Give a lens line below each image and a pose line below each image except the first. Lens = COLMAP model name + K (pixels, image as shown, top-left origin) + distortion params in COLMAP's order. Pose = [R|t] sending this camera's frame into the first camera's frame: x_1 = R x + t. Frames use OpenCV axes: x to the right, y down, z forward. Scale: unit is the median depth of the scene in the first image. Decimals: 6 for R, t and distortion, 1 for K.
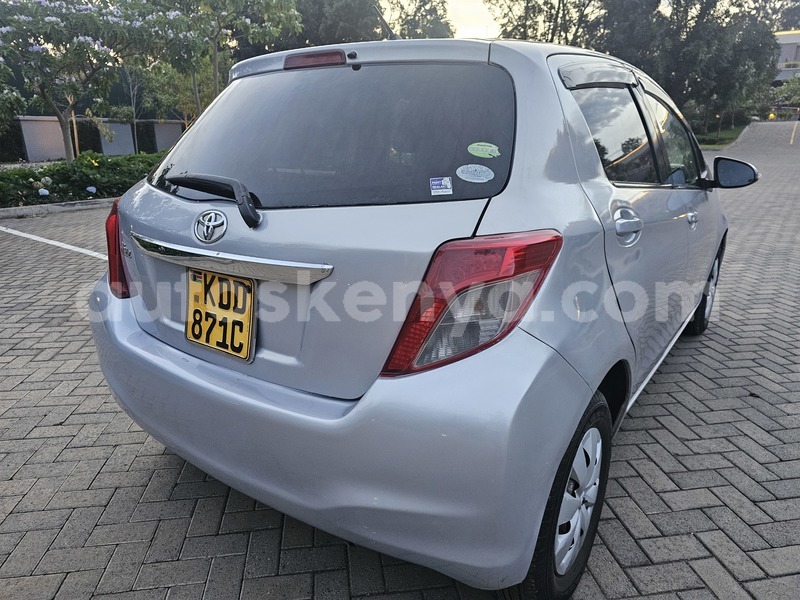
lens RADIAL K [[542.6, 0, 400.7], [0, 542.6, 298.6], [0, 0, 1]] dist [0.031318, -0.021140]
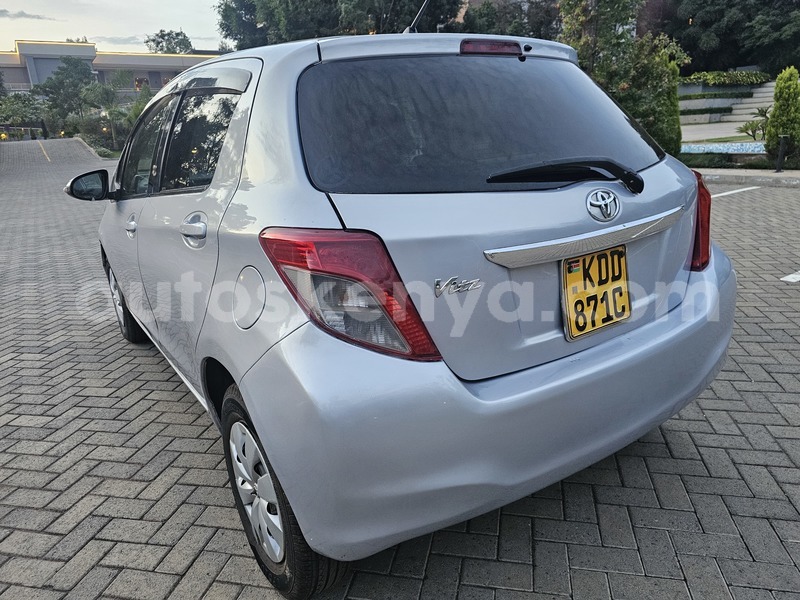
lens RADIAL K [[542.6, 0, 397.8], [0, 542.6, 297.6], [0, 0, 1]] dist [0.031318, -0.021140]
pose [[0.358307, -0.291050, 0.887077, -1.369932], [0.322393, 0.930288, 0.175007, -0.259981], [-0.876173, 0.223281, 0.427161, 0.898248]]
